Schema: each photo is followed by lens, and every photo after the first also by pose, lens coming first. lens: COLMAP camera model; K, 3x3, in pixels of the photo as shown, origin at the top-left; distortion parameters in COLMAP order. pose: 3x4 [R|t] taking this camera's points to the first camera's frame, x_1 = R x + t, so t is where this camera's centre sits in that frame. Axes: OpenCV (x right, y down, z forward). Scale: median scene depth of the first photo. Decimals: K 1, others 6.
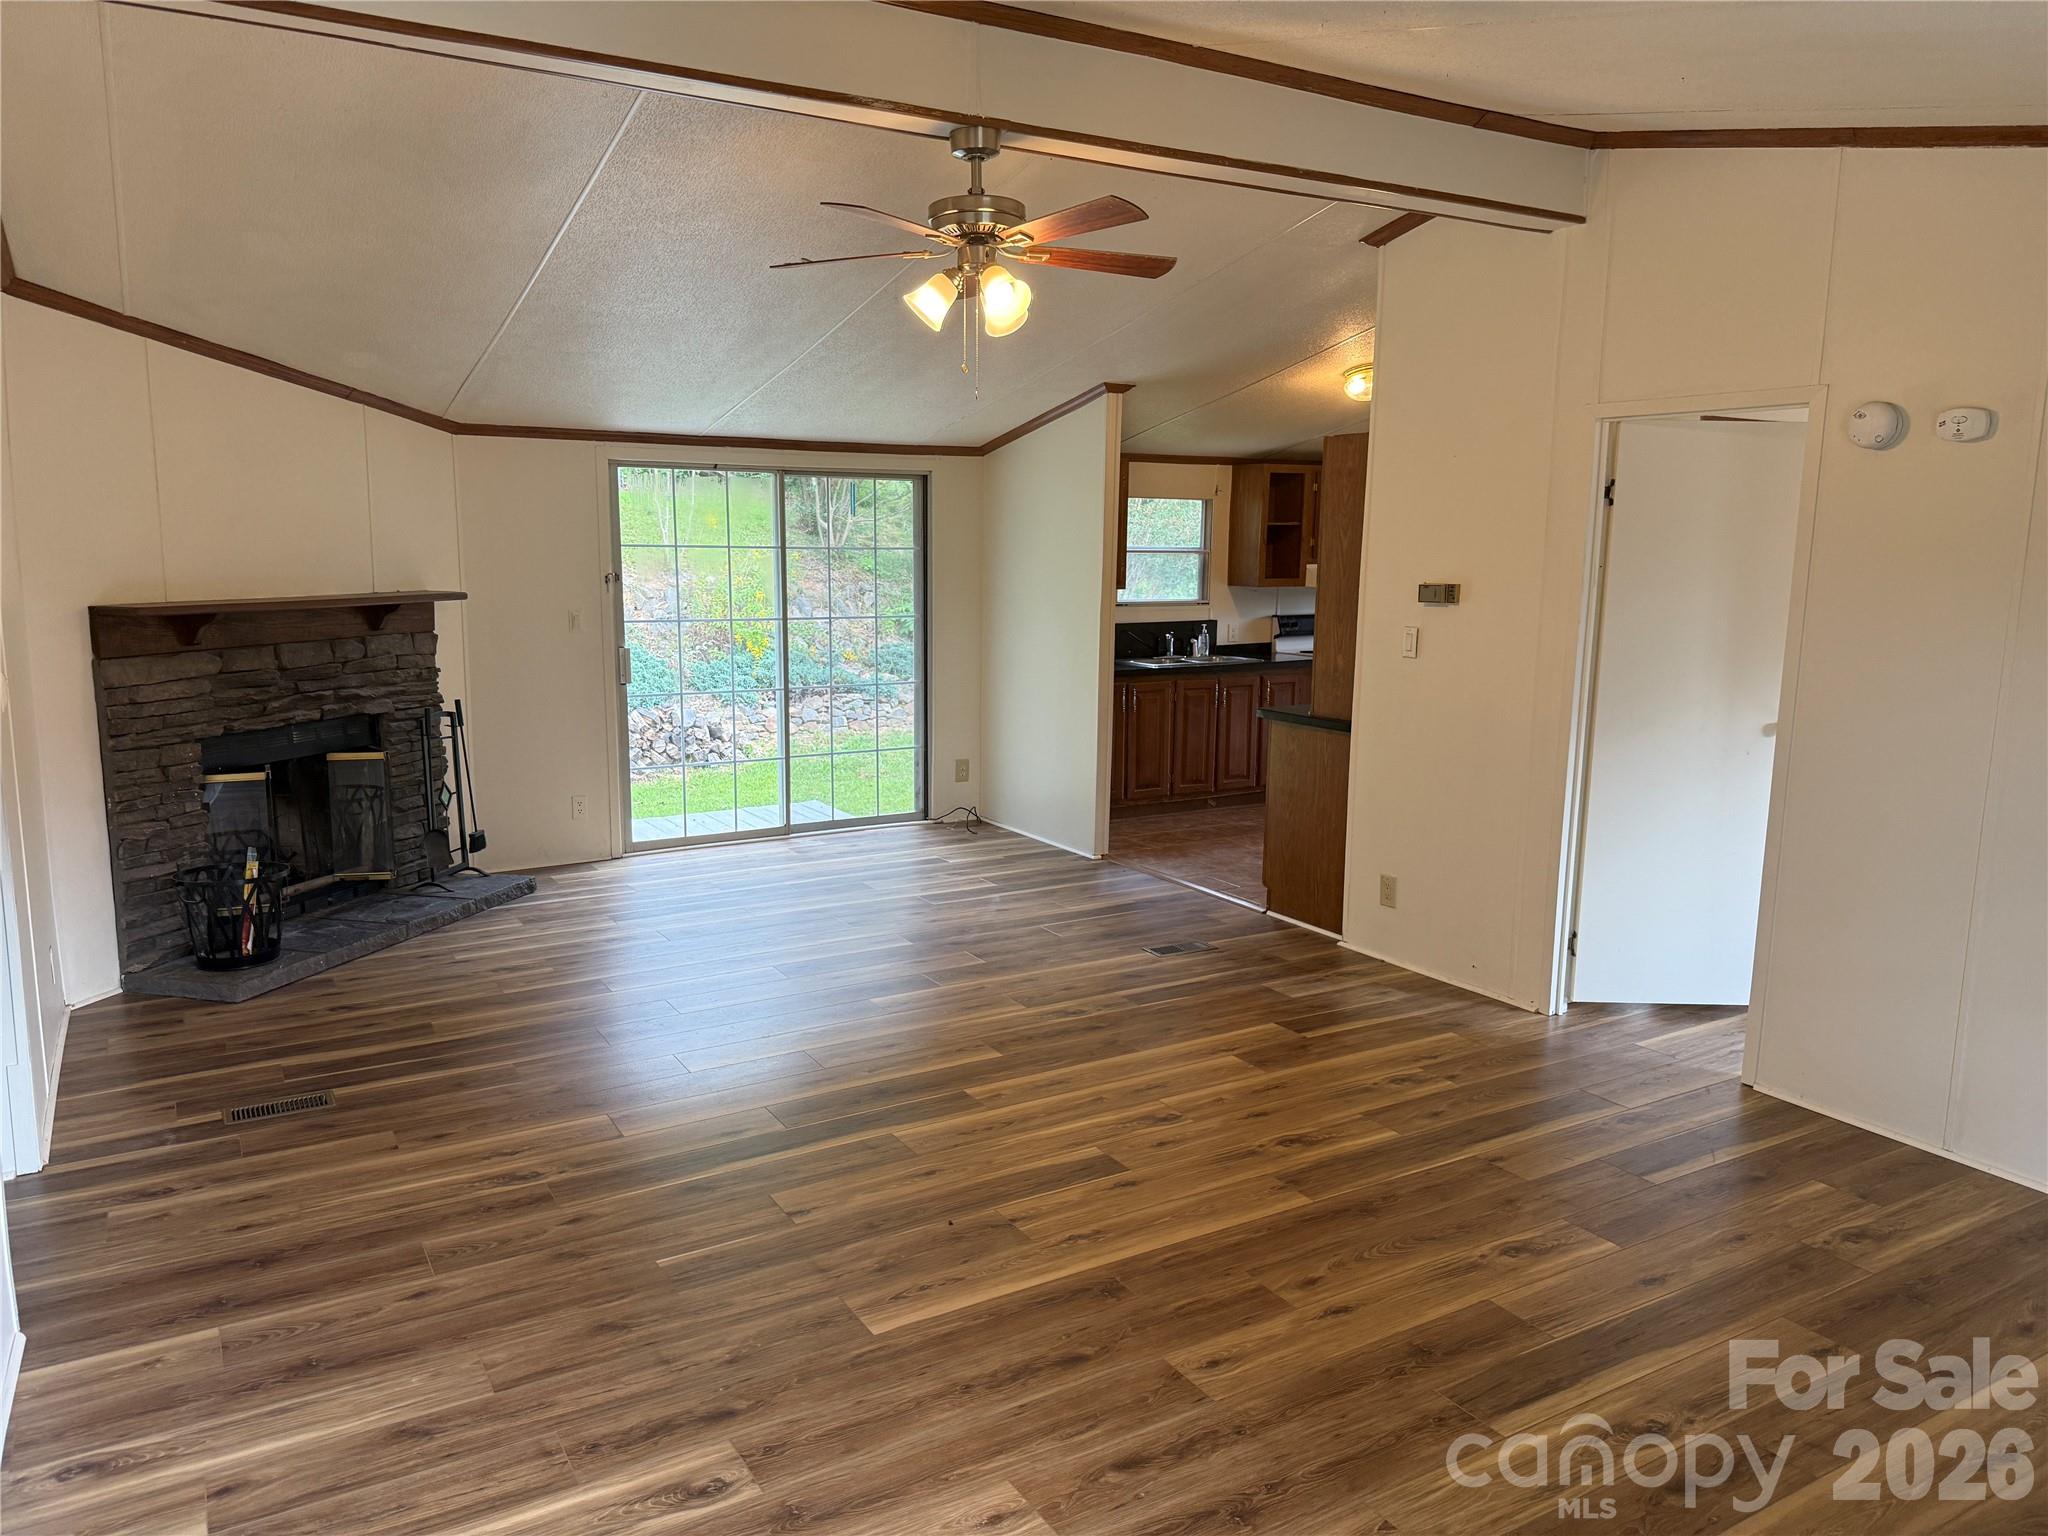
lens RADIAL K [[1435.6, 0, 1019.0], [0, 1435.6, 773.4], [0, 0, 1]] dist [0.064277, -0.101316]
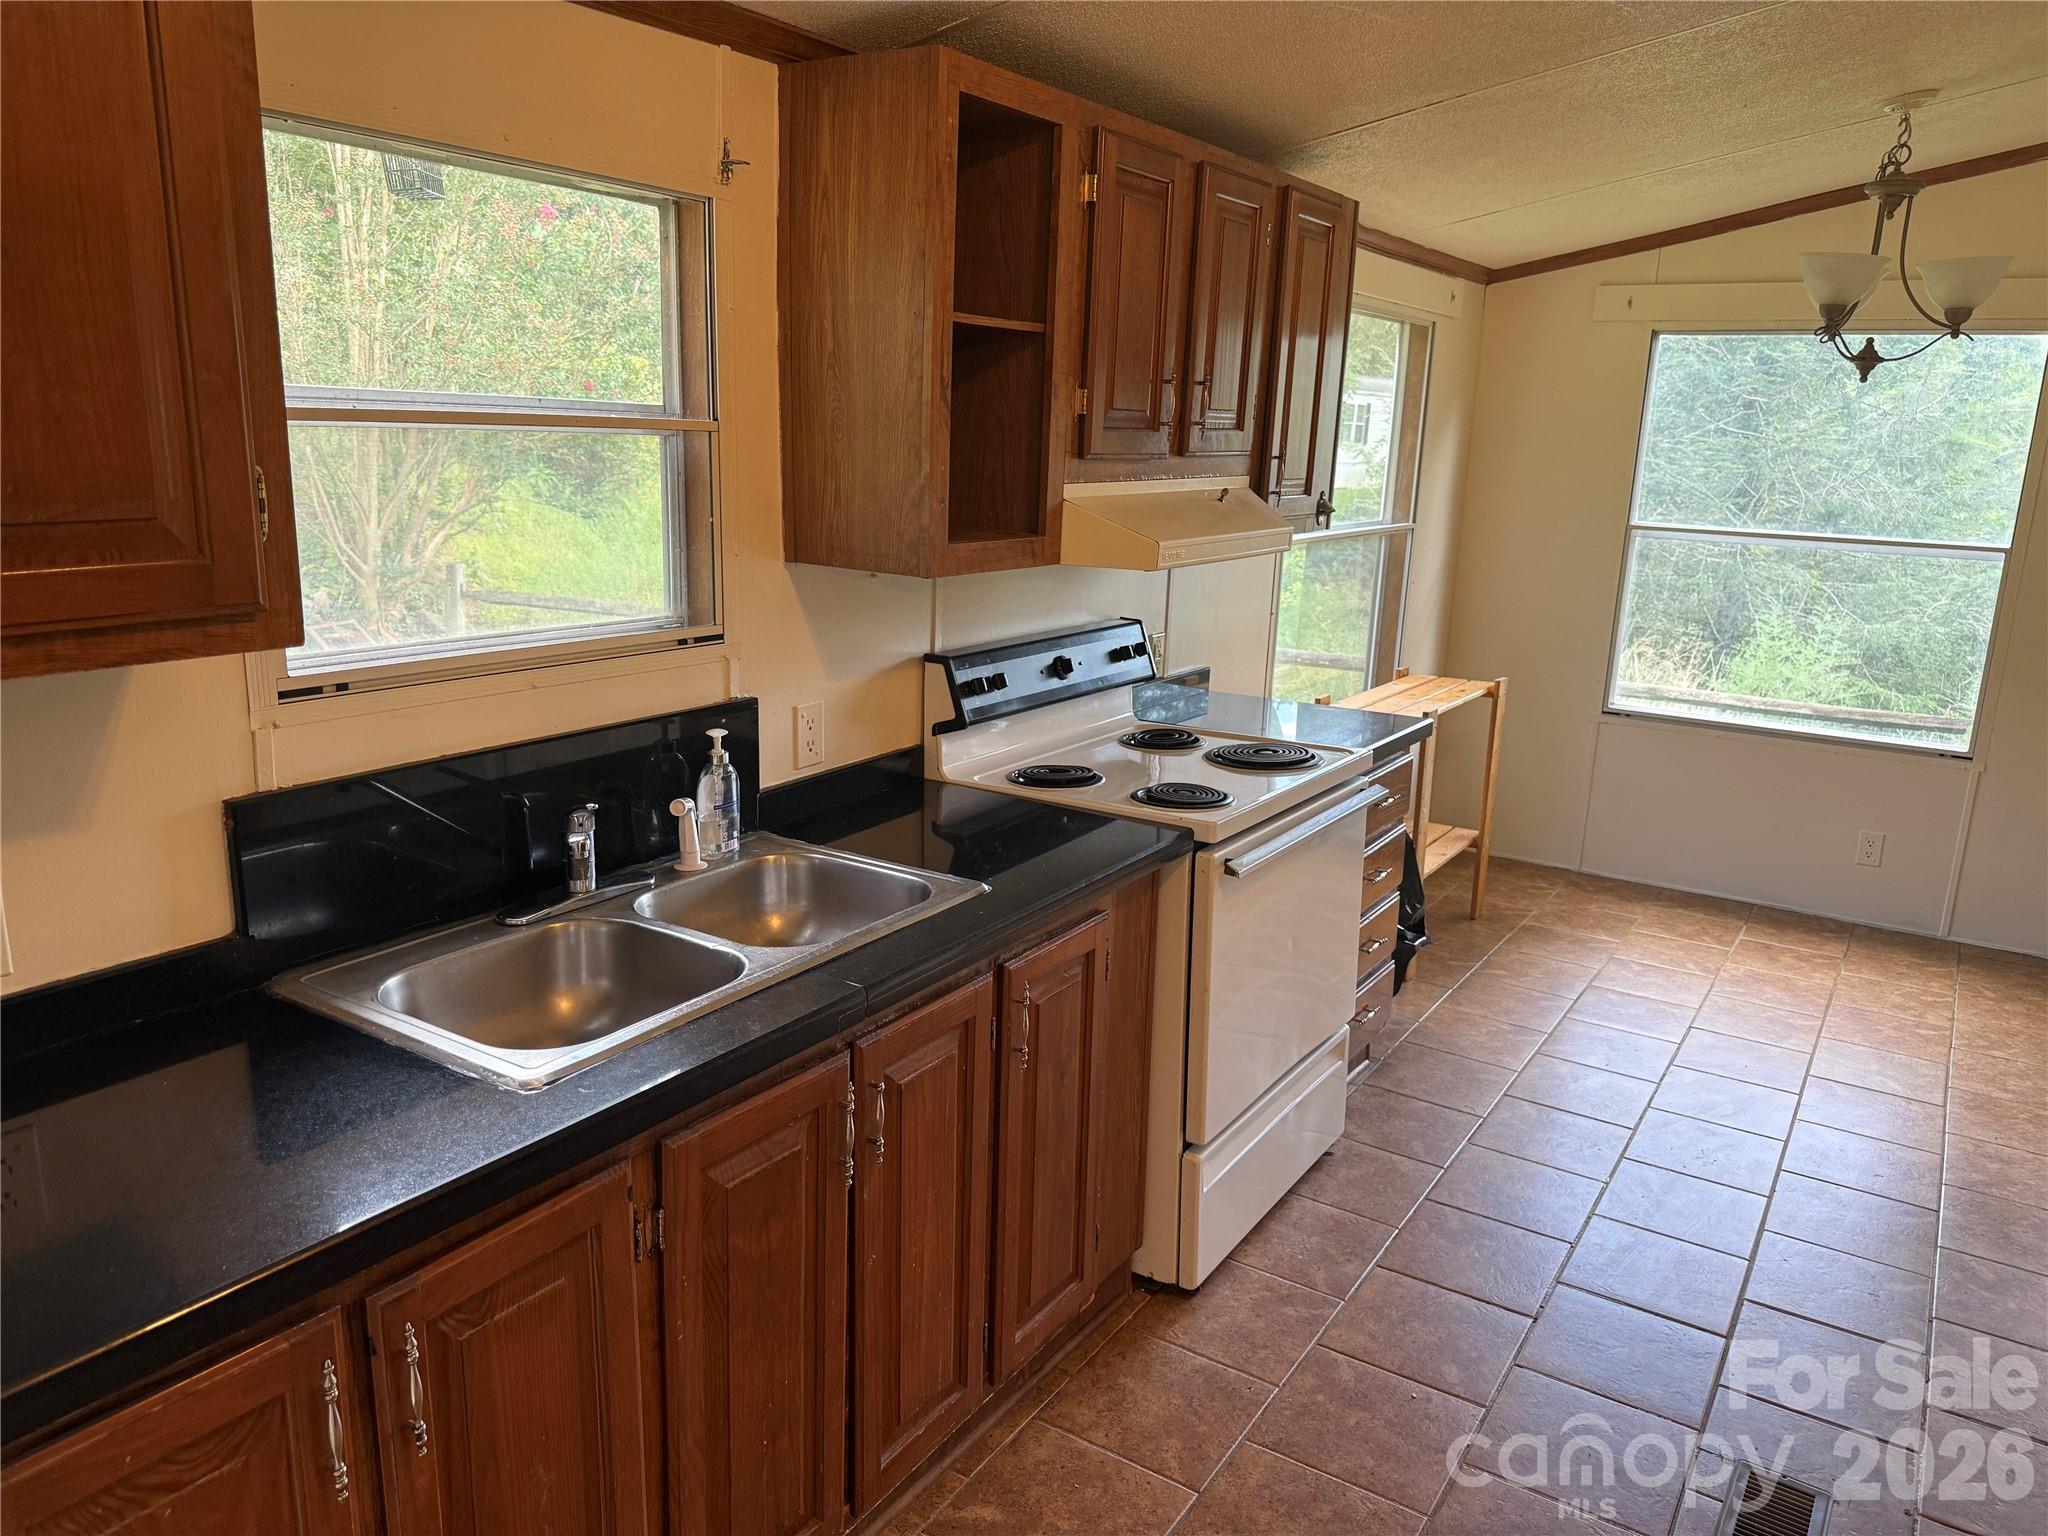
lens RADIAL K [[1435.6, 0, 1038.0], [0, 1435.6, 778.2], [0, 0, 1]] dist [0.064277, -0.101316]
pose [[0.896495, -0.084246, 0.434971, 0.111032], [0.044160, 0.993857, 0.101477, -0.184050], [-0.440848, -0.071765, 0.894708, 1.182268]]
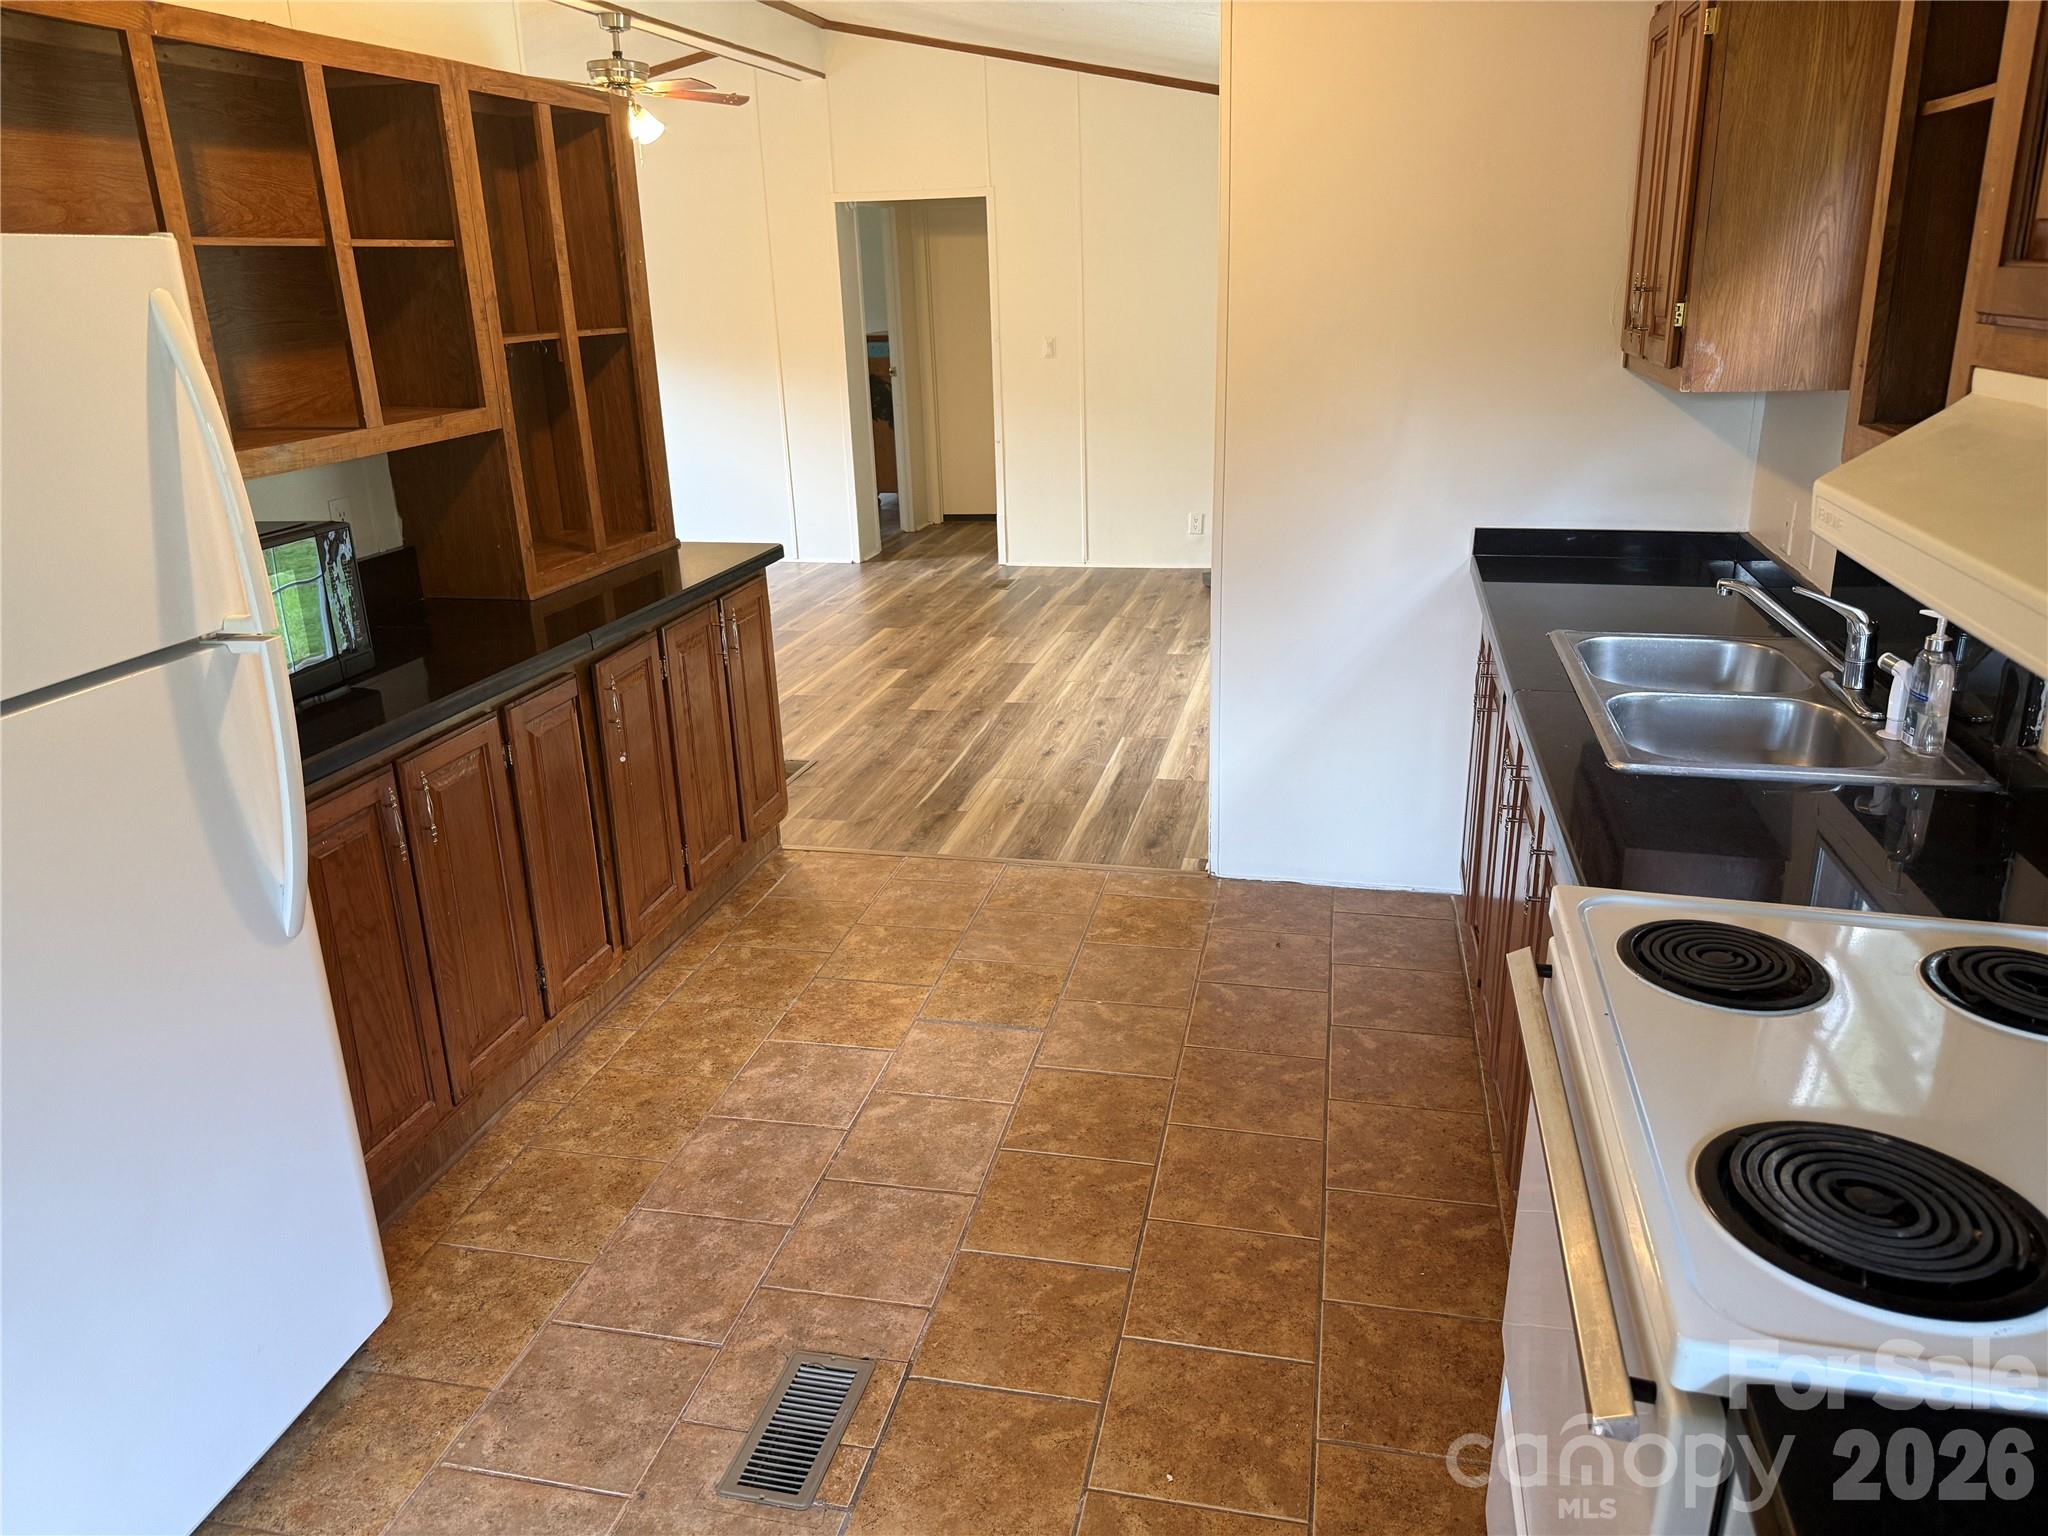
lens RADIAL K [[1435.6, 0, 1027.6], [0, 1435.6, 770.4], [0, 0, 1]] dist [0.064277, -0.101316]
pose [[-0.689185, 0.246395, -0.681406, 0.598724], [-0.093606, 0.902252, 0.420927, -0.254754], [0.718514, 0.353880, -0.598754, 1.626008]]
